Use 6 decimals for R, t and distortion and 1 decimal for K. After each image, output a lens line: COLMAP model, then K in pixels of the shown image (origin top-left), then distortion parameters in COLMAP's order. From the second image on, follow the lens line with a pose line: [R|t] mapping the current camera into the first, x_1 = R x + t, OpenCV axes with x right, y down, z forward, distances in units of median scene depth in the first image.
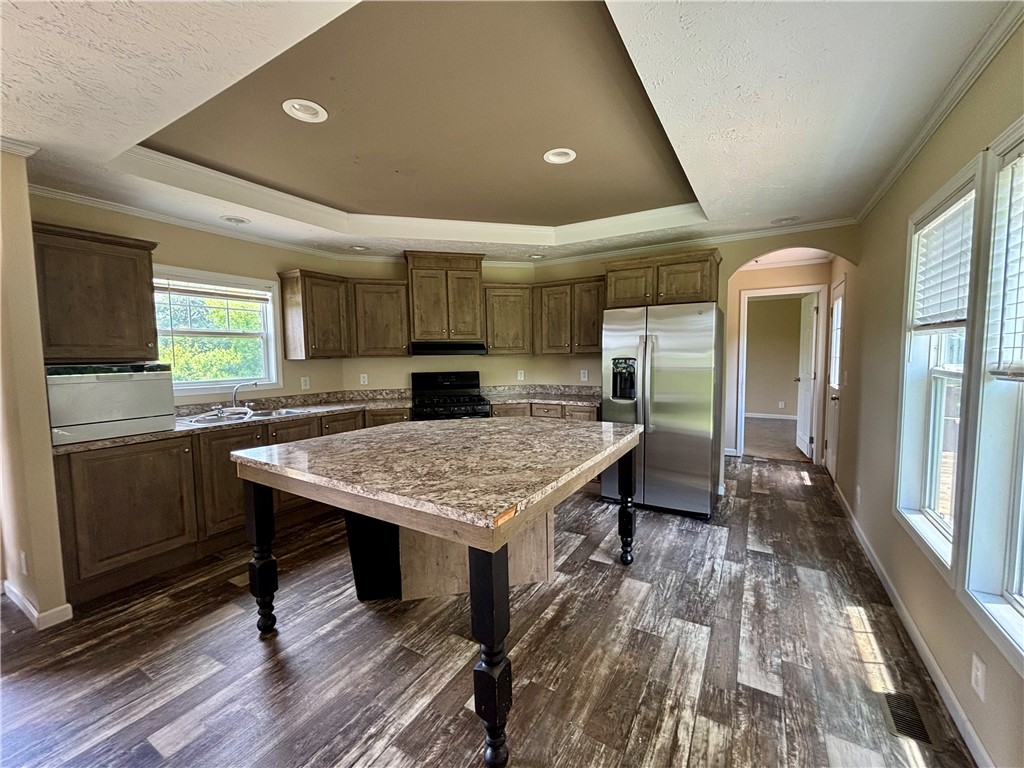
lens RADIAL K [[418.7, 0, 510.2], [0, 418.7, 388.9], [0, 0, 1]] dist [0.004038, -0.000576]
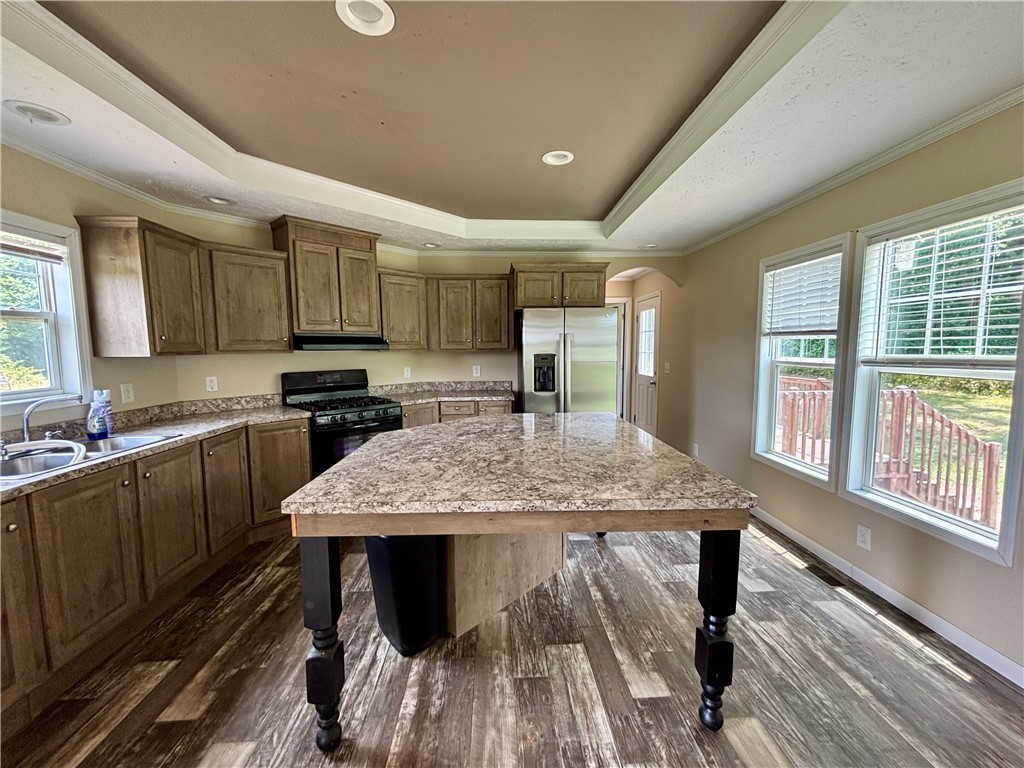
lens RADIAL K [[418.7, 0, 510.2], [0, 418.7, 388.9], [0, 0, 1]] dist [0.004038, -0.000576]
pose [[0.829817, -0.049388, 0.555846, -0.377407], [0.042491, 0.998776, 0.025309, -0.012563], [-0.556415, 0.002617, 0.830900, 0.136785]]
